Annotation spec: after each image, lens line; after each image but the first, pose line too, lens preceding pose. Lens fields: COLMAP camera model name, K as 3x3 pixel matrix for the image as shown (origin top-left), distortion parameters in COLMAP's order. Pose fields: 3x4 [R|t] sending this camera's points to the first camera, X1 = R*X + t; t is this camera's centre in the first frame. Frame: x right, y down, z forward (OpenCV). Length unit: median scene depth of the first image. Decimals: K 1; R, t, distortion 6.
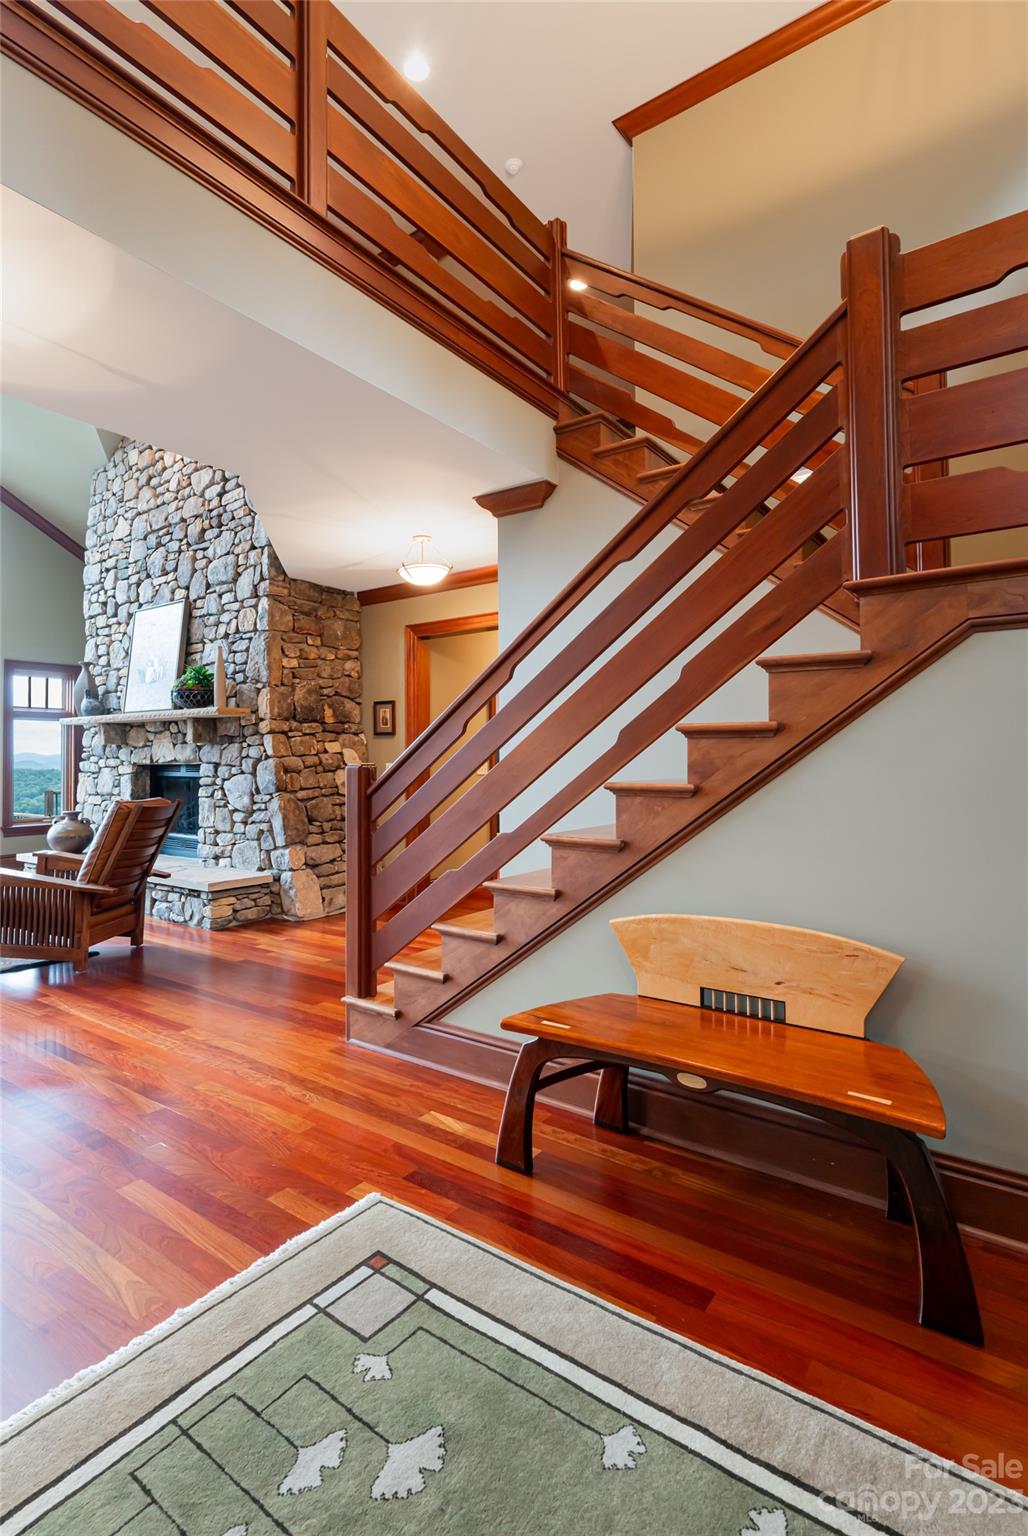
lens RADIAL K [[734.6, 0, 499.3], [0, 734.6, 738.0], [0, 0, 1]] dist [0.002319, 0.001241]
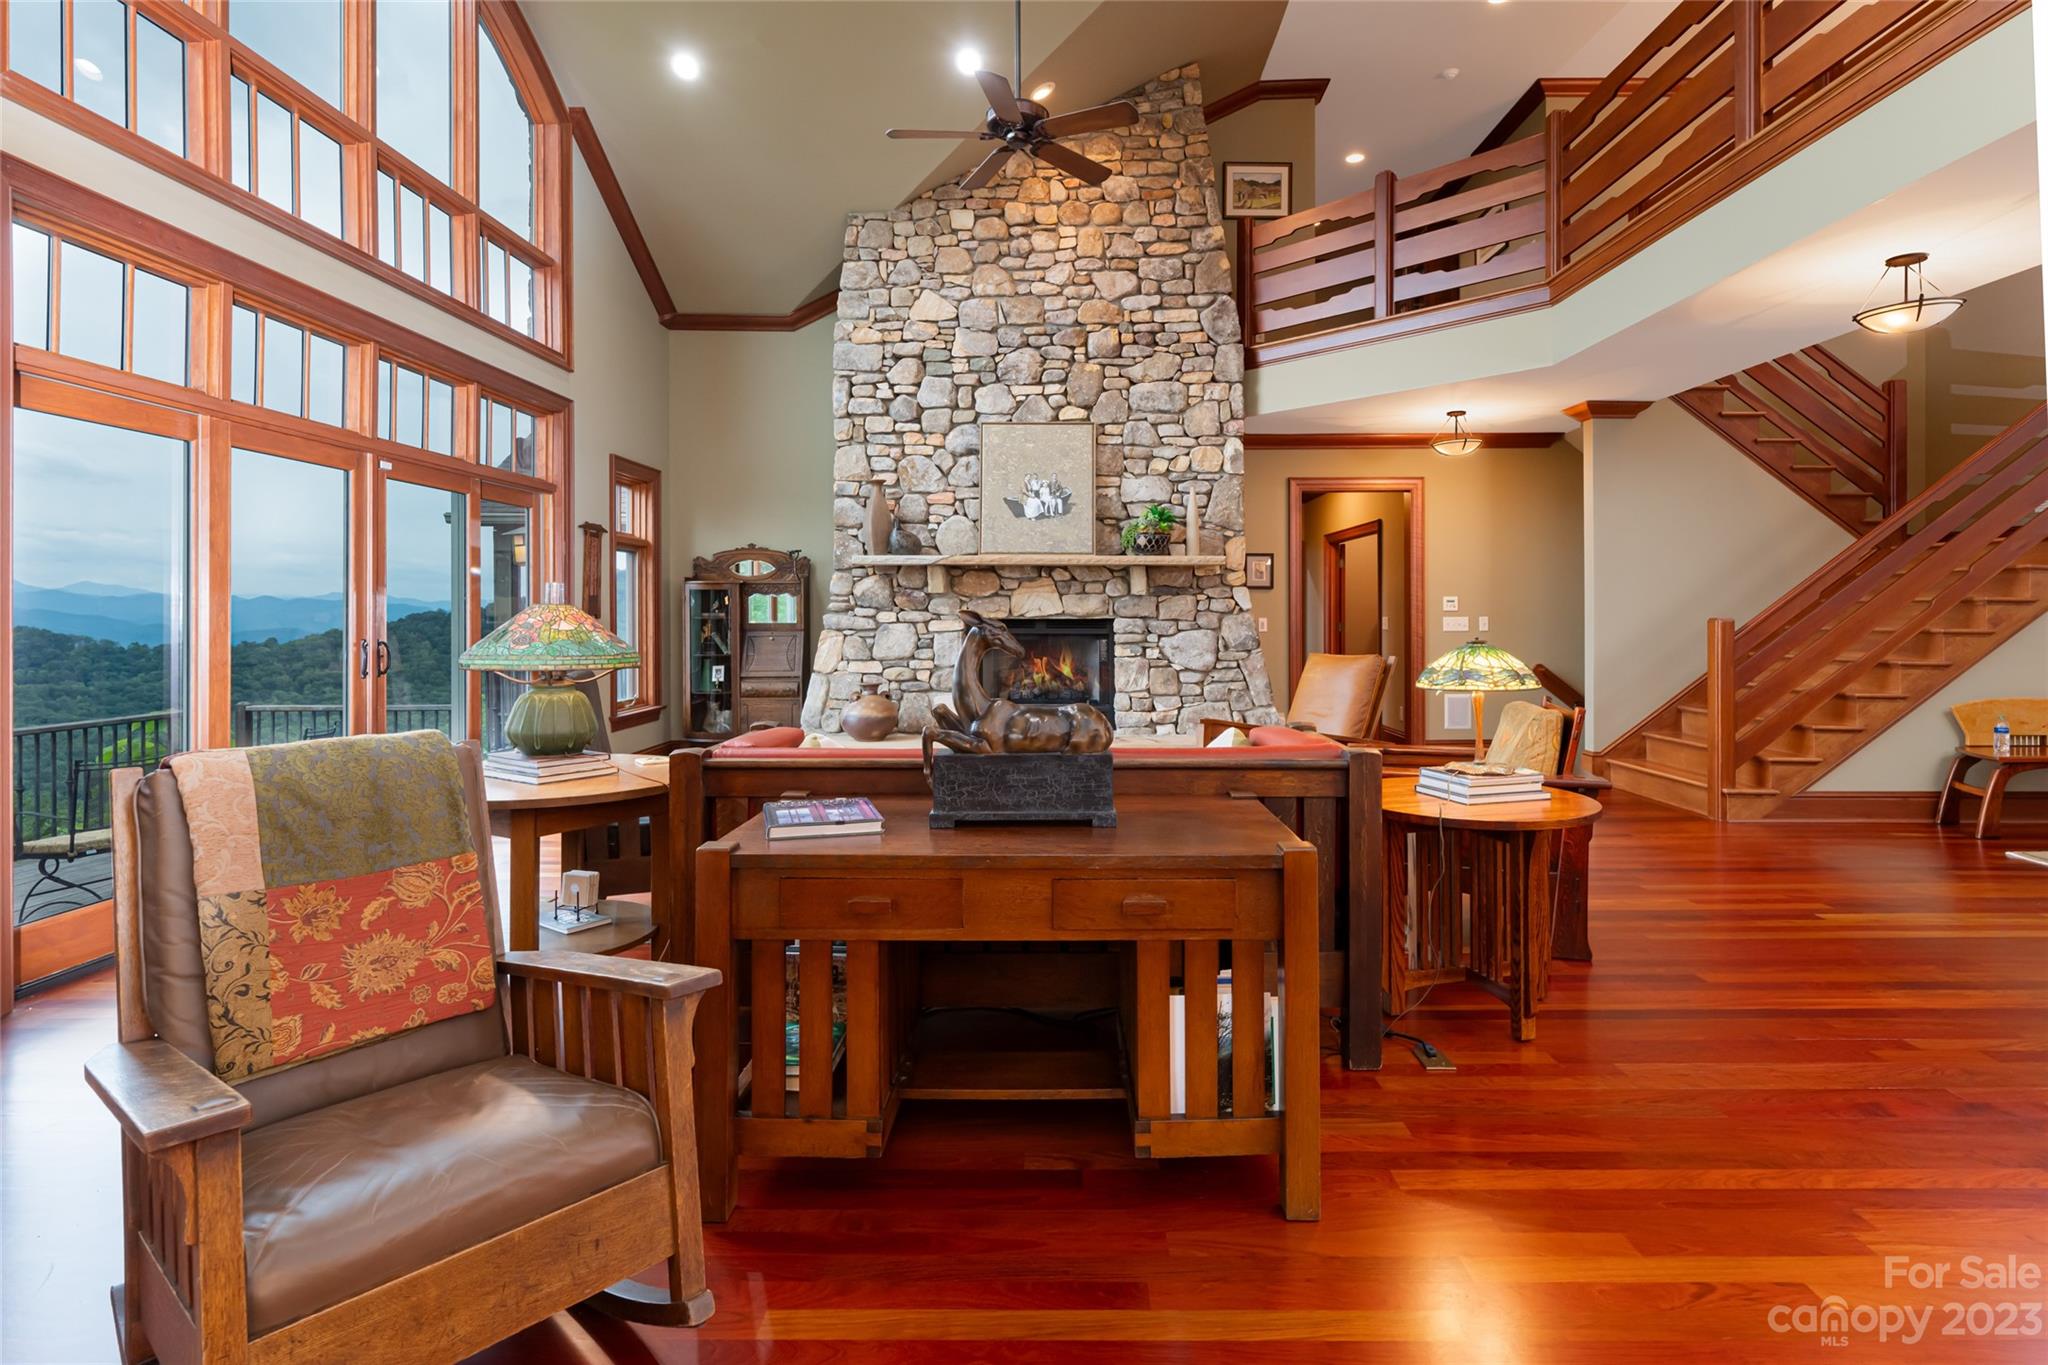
lens RADIAL K [[1016.9, 0, 1059.2], [0, 1016.9, 602.5], [0, 0, 1]] dist [0.024098, 0.001354]
pose [[0.822191, 0.010497, 0.569115, -1.156354], [-0.020535, 0.999726, 0.011227, 0.005085], [-0.568841, -0.020918, 0.822181, 0.065574]]
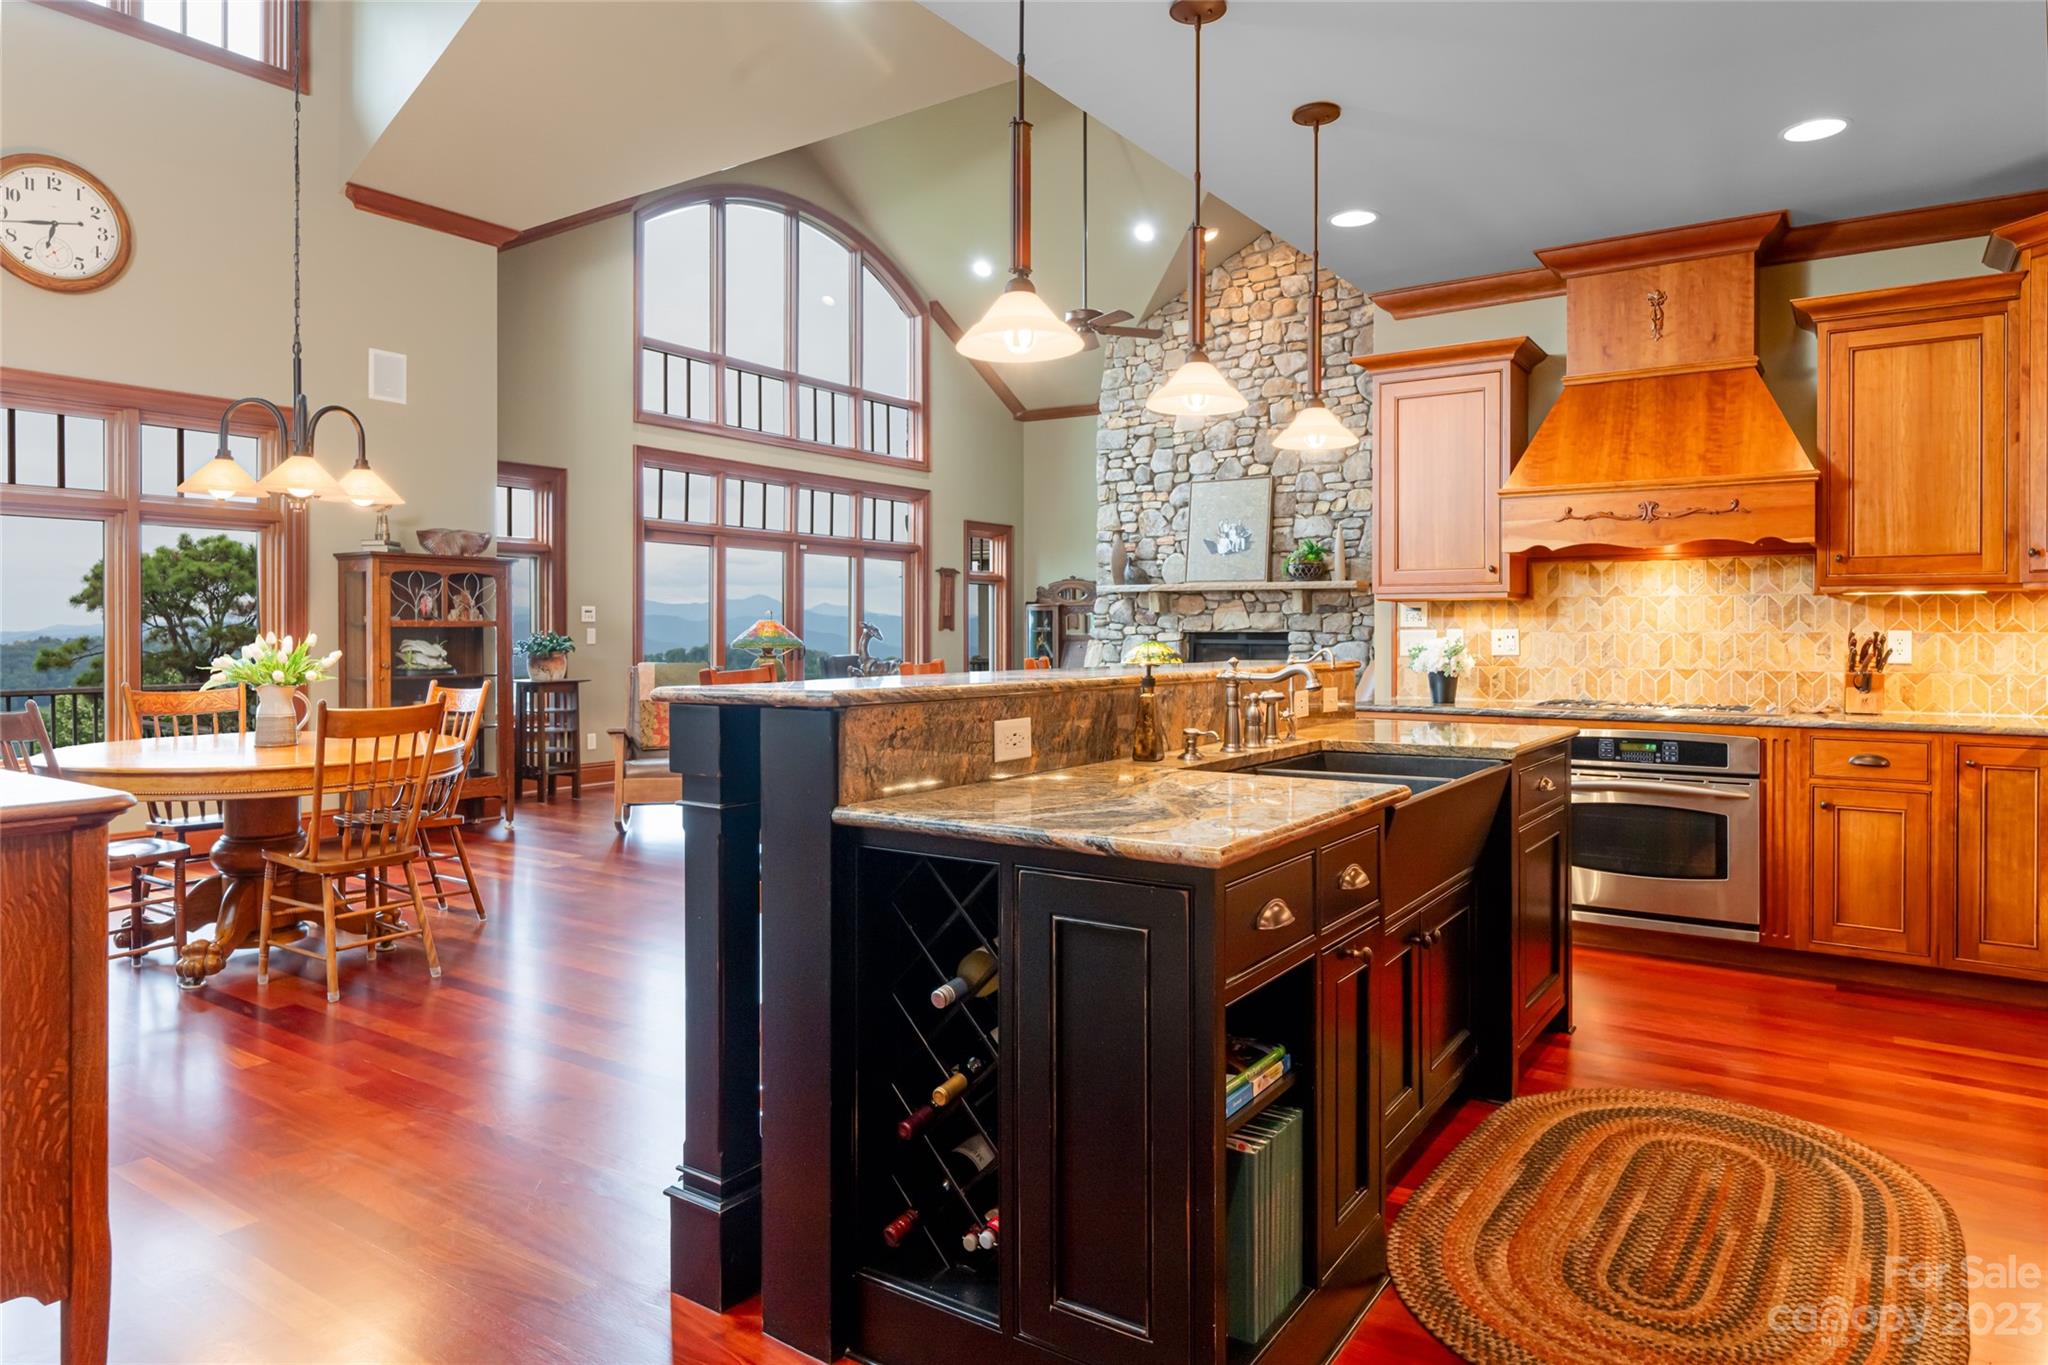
lens RADIAL K [[1249.4, 0, 1008.3], [0, 1249.4, 647.3], [0, 0, 1]] dist [0.001532, -0.001521]
pose [[0.999931, 0.009936, -0.006211, -0.818136], [-0.009685, 0.999184, 0.039218, -0.009287], [0.006595, -0.039155, 0.999211, -0.832454]]
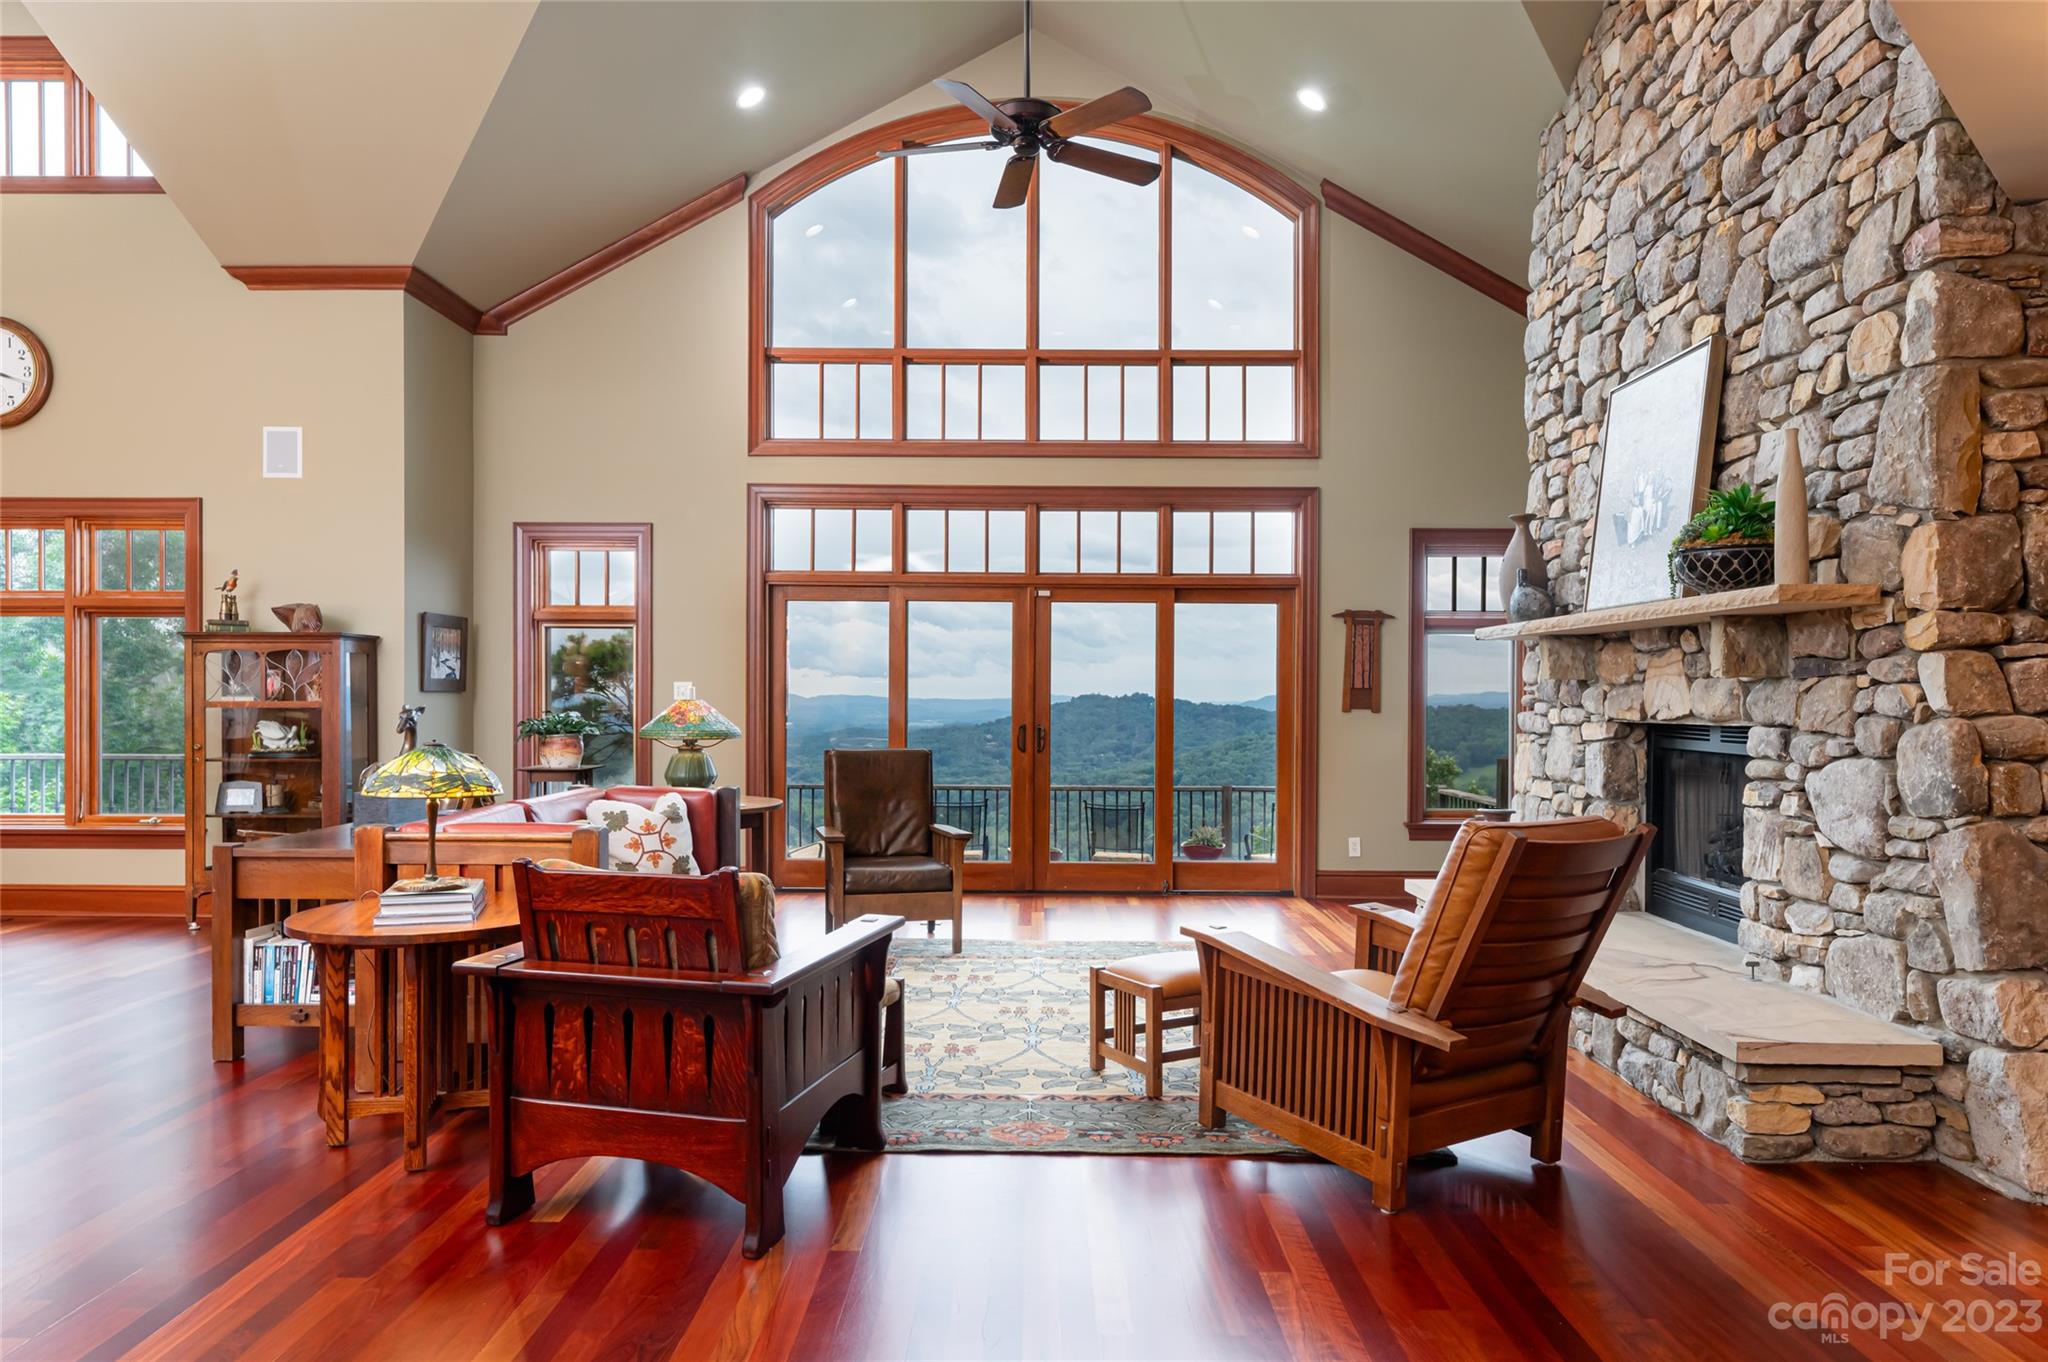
lens RADIAL K [[1251.9, 0, 1018.0], [0, 1251.9, 711.1], [0, 0, 1]] dist [-0.003194, -0.000158]
pose [[0.567633, 0.019379, -0.823053, -0.060288], [0.013481, 0.999370, 0.032827, -0.002230], [0.823171, -0.029729, 0.567014, 0.264259]]
